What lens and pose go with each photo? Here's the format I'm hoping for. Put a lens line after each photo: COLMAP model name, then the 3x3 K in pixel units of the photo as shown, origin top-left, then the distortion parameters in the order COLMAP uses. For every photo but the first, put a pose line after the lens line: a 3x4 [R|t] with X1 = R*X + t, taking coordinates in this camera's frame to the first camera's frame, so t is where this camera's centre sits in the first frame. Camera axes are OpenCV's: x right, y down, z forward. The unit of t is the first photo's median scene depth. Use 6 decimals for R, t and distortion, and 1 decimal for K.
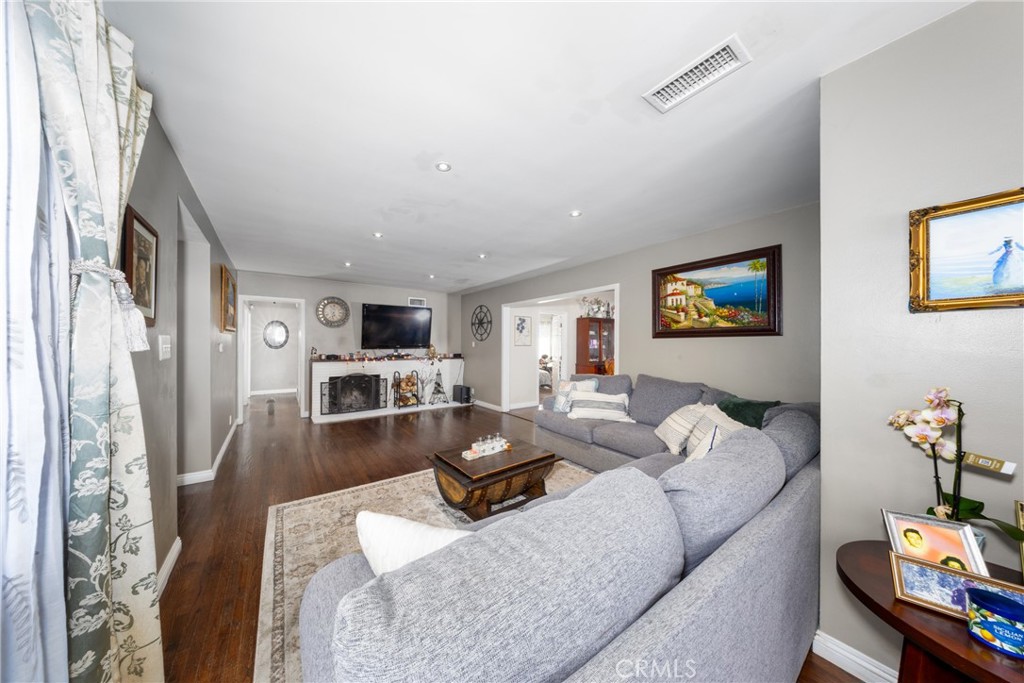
lens RADIAL K [[296.6, 0, 472.9], [0, 296.6, 343.7], [0, 0, 1]] dist [-0.001924, 0.000007]
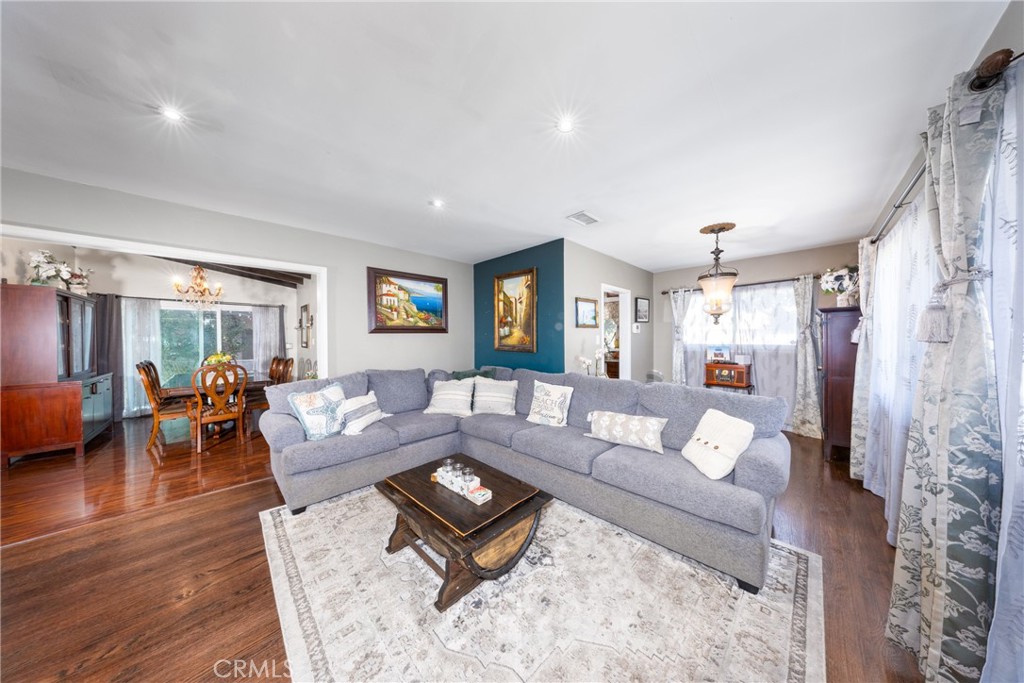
lens RADIAL K [[296.6, 0, 509.6], [0, 296.6, 341.9], [0, 0, 1]] dist [-0.001924, 0.000007]
pose [[-0.199336, -0.012047, 0.979857, -2.013247], [0.006483, 0.999886, 0.013612, -0.002130], [-0.979910, 0.009065, -0.199235, 3.008347]]
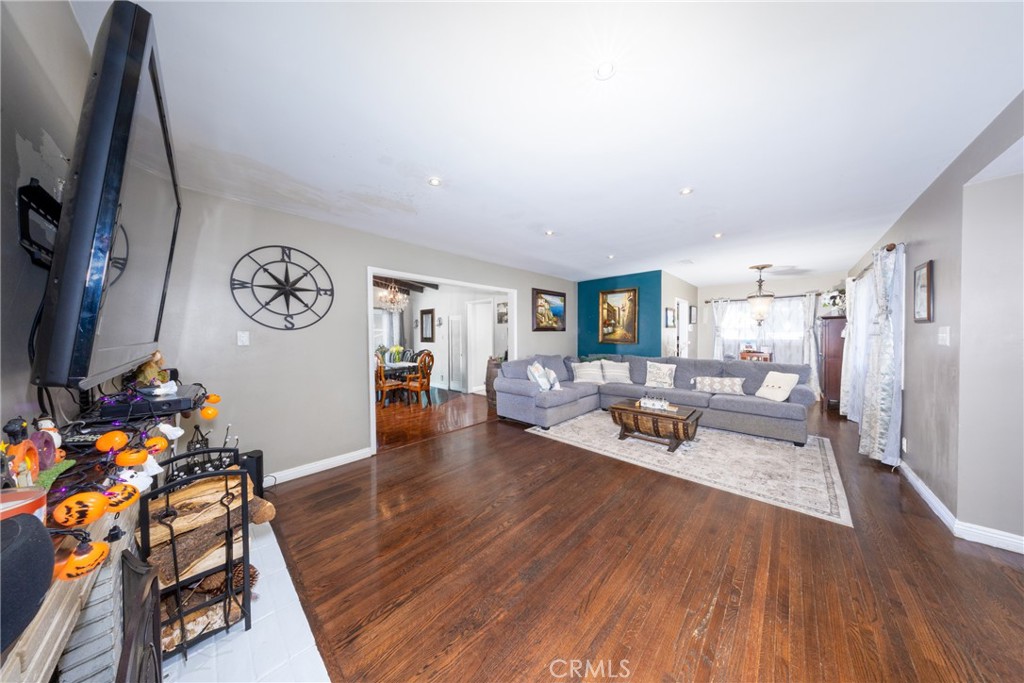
lens RADIAL K [[296.6, 0, 509.7], [0, 296.6, 341.5], [0, 0, 1]] dist [-0.001924, 0.000007]
pose [[-0.226568, -0.019369, 0.973803, -3.599556], [0.005252, 0.999763, 0.021107, 0.003242], [-0.973981, 0.009897, -0.226412, 6.040103]]
